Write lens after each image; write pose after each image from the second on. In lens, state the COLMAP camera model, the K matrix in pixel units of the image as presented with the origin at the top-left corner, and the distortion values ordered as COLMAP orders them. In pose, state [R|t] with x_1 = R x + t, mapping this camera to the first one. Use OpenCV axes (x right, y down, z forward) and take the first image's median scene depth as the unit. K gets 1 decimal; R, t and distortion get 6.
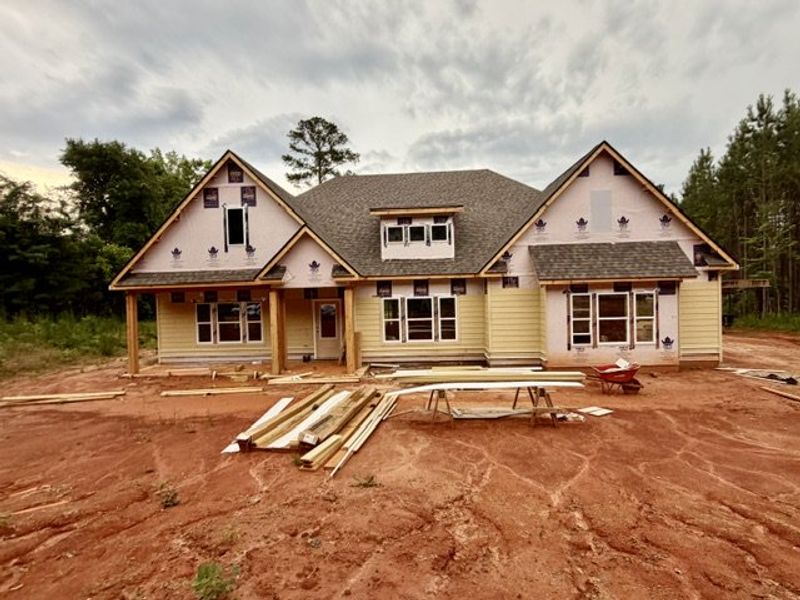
lens RADIAL K [[418.1, 0, 400.0], [0, 418.1, 300.0], [0, 0, 1]] dist [0.000294, -0.000237]
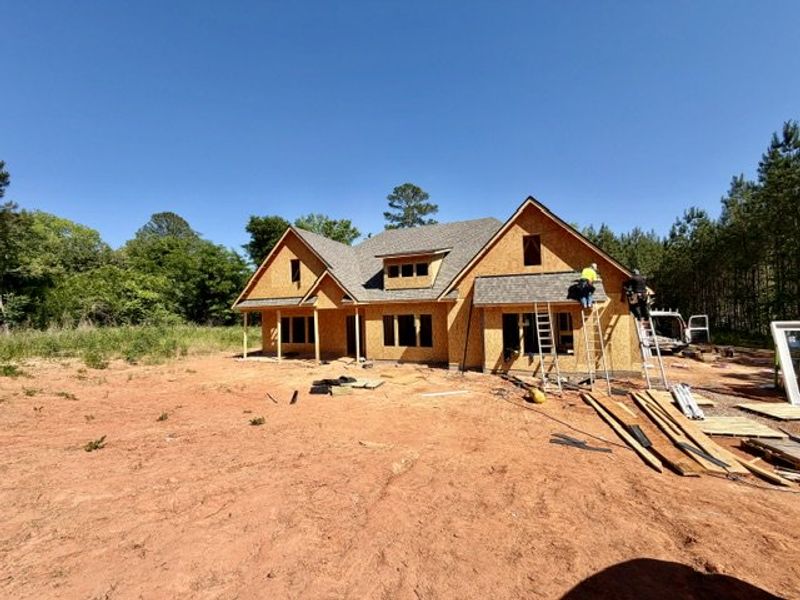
lens RADIAL K [[318.2, 0, 400.0], [0, 318.2, 300.0], [0, 0, 1]] dist [-0.000496, 0.000111]
pose [[0.956155, -0.005338, -0.292812, 0.151775], [-0.006458, 0.999207, -0.039302, -0.007329], [0.292790, 0.039470, 0.955362, -0.018090]]
